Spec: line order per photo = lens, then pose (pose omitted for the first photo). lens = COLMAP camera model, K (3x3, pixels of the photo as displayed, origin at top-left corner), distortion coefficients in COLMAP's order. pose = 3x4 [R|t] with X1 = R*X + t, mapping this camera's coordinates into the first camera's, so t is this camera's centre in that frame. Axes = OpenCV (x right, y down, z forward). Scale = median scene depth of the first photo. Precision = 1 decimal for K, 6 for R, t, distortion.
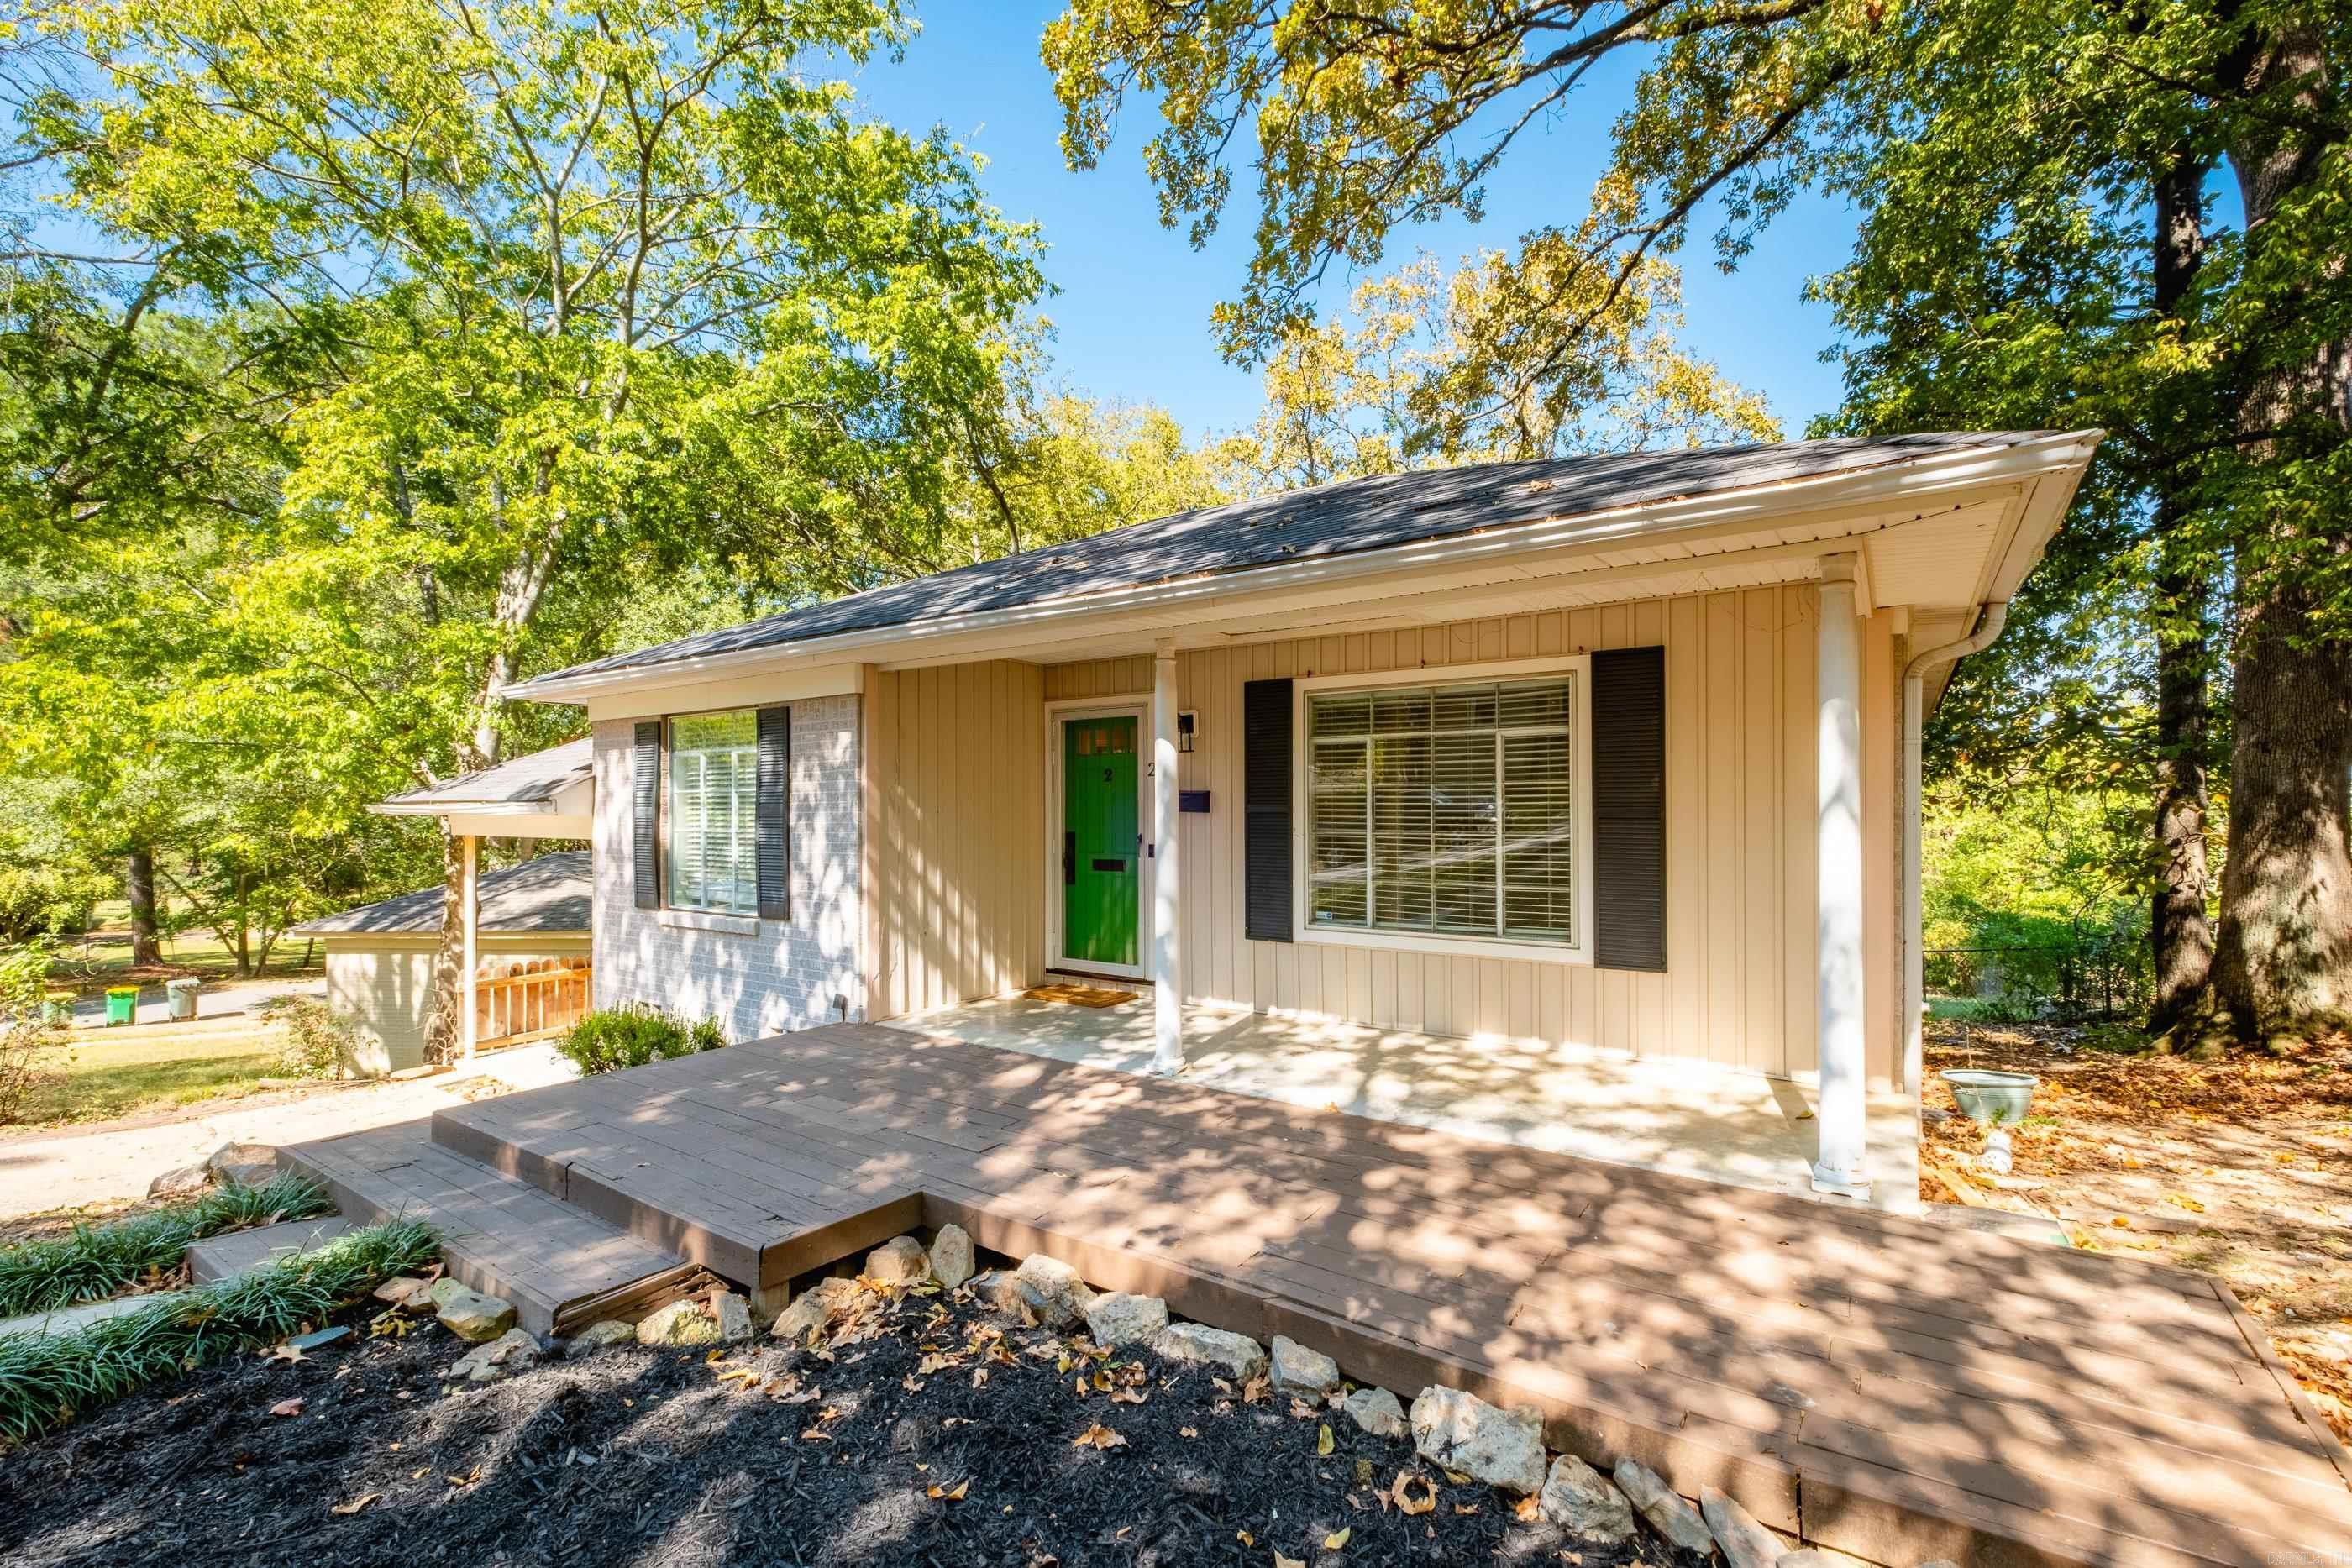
lens RADIAL K [[1024.5, 0, 1185.0], [0, 1024.5, 789.5], [0, 0, 1]] dist [0.001114, -0.000754]
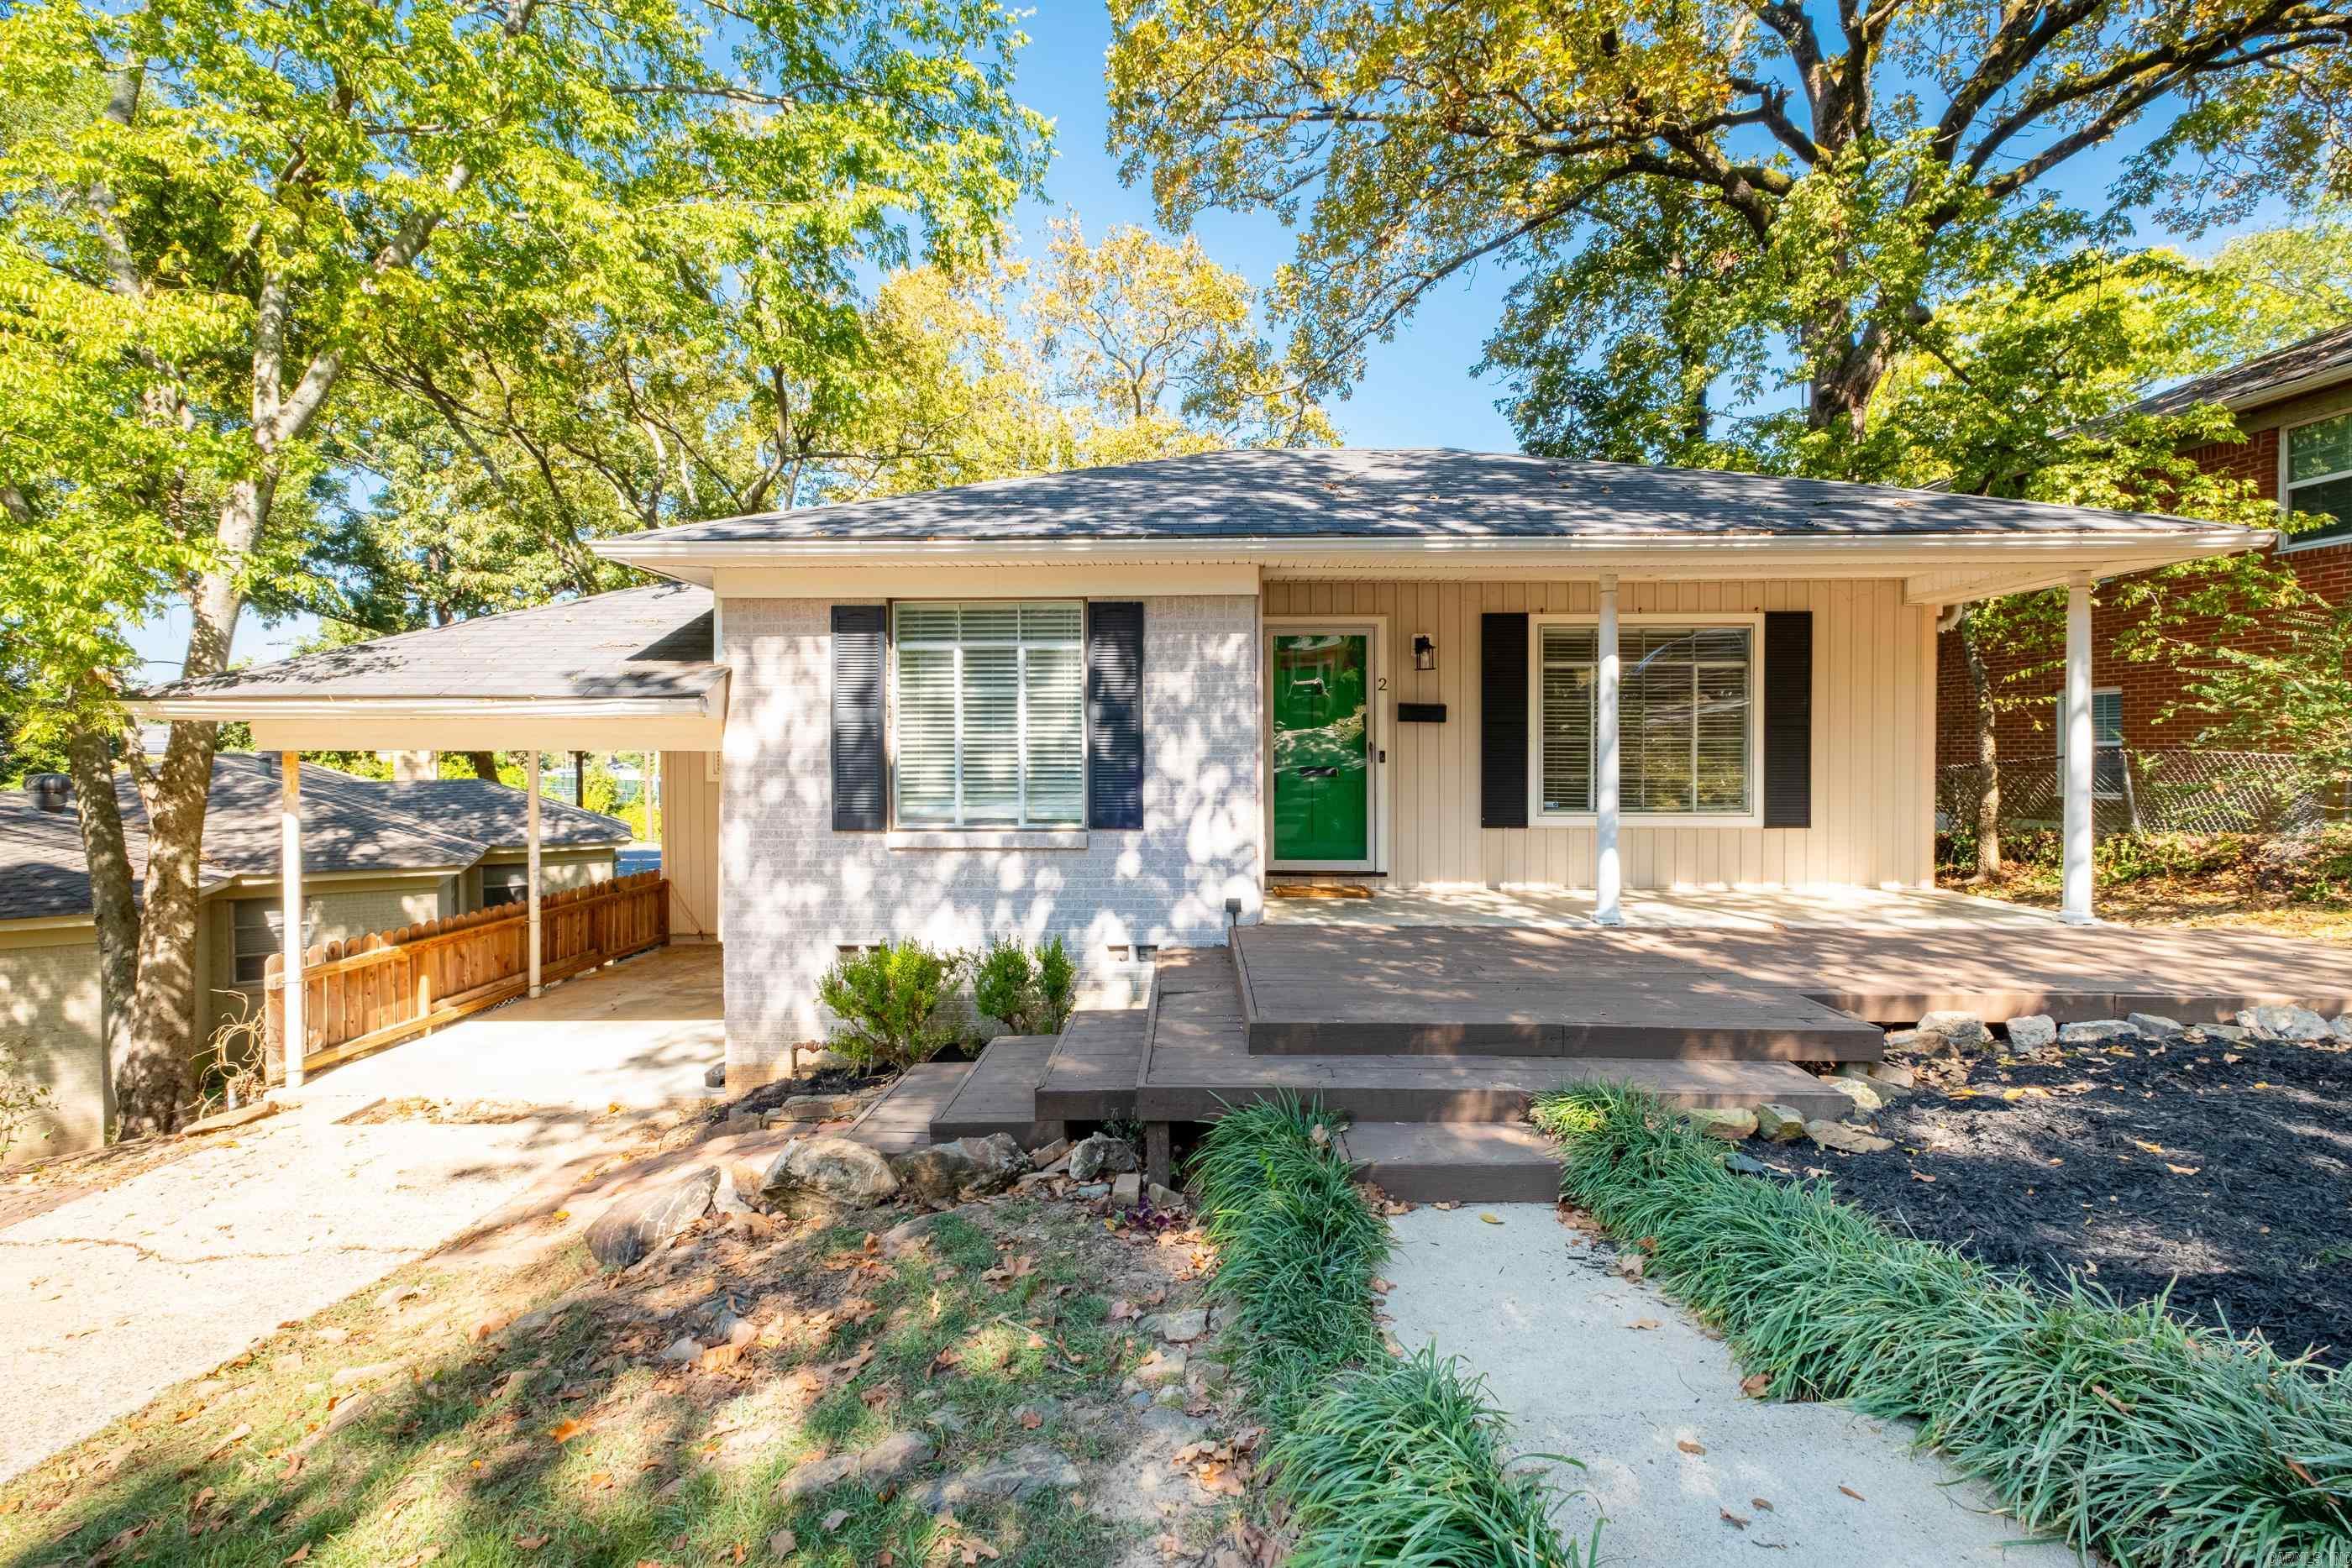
lens RADIAL K [[1027.2, 0, 1165.3], [0, 1027.2, 749.2], [0, 0, 1]] dist [0.001299, -0.000107]
pose [[0.835275, 0.004029, 0.549818, -1.056043], [-0.011571, 0.999881, 0.010252, 0.053027], [-0.549711, -0.014925, 0.835222, 0.232886]]
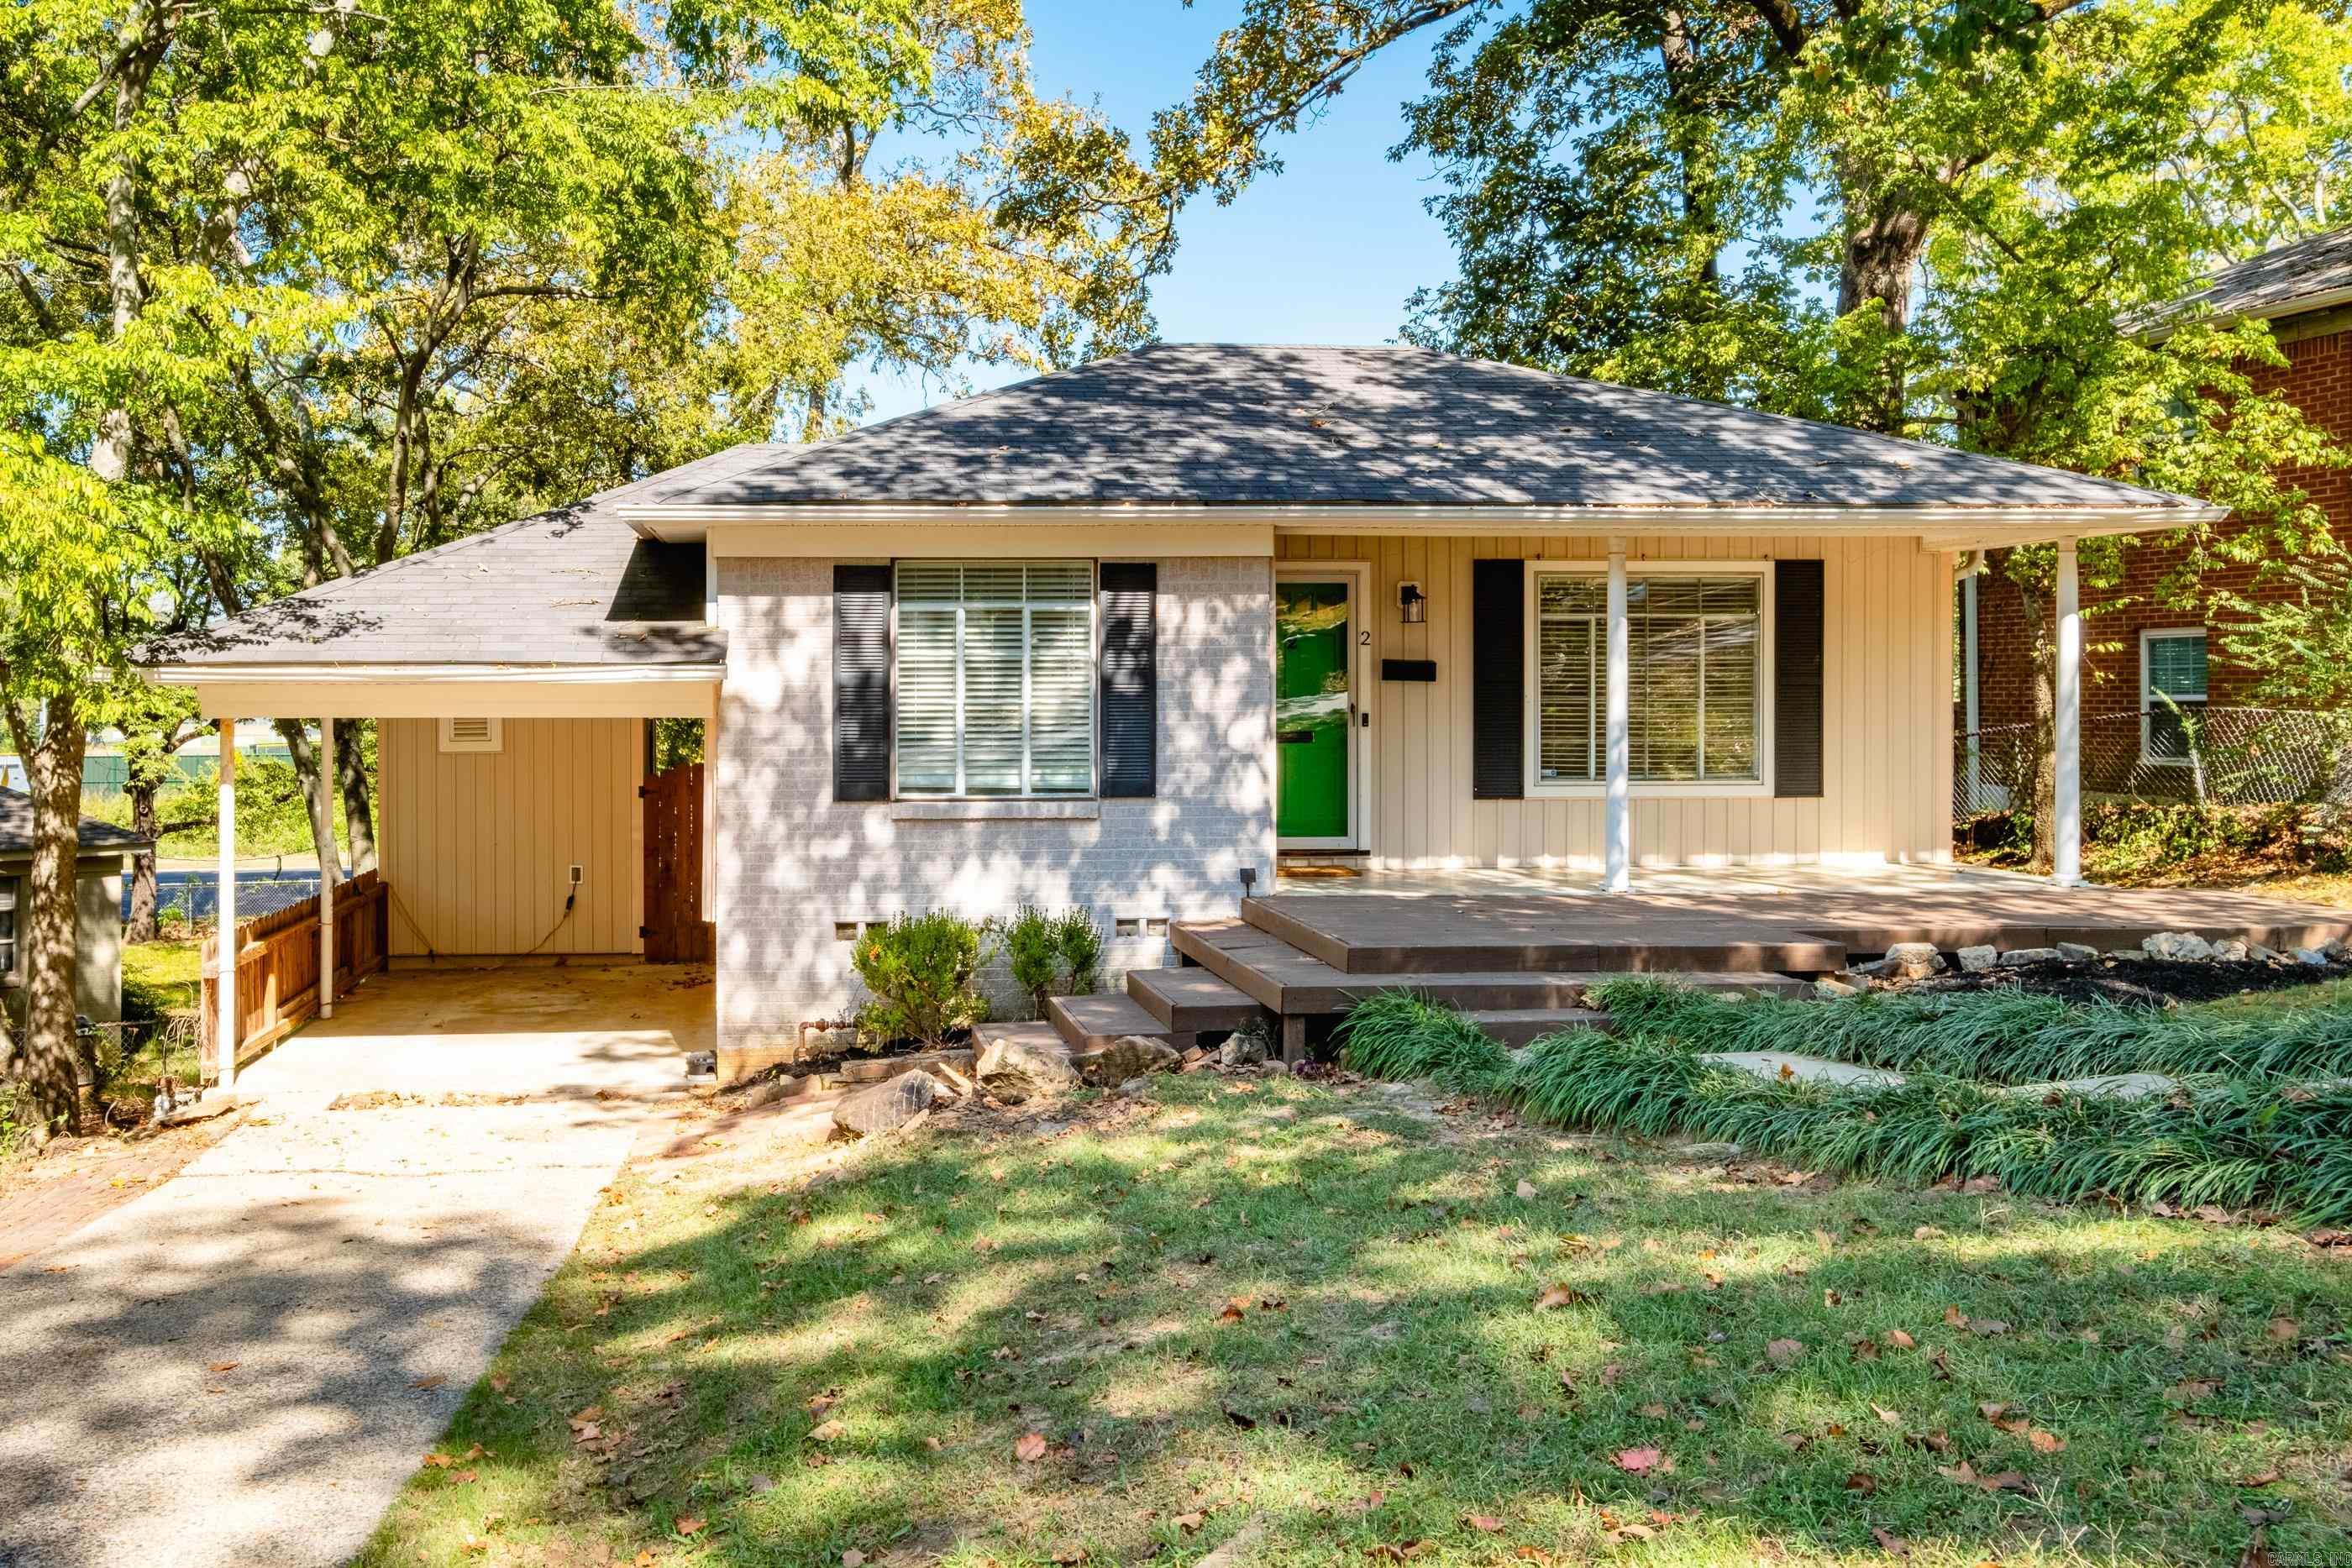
lens RADIAL K [[2098.6, 0, 838.6], [0, 2098.6, 675.9], [0, 0, 1]] dist [-0.044562, 0.061549]
pose [[0.786488, 0.006610, 0.617570, -2.097917], [-0.011533, 0.999926, 0.003985, 0.018169], [-0.617497, -0.010257, 0.786506, -0.353318]]
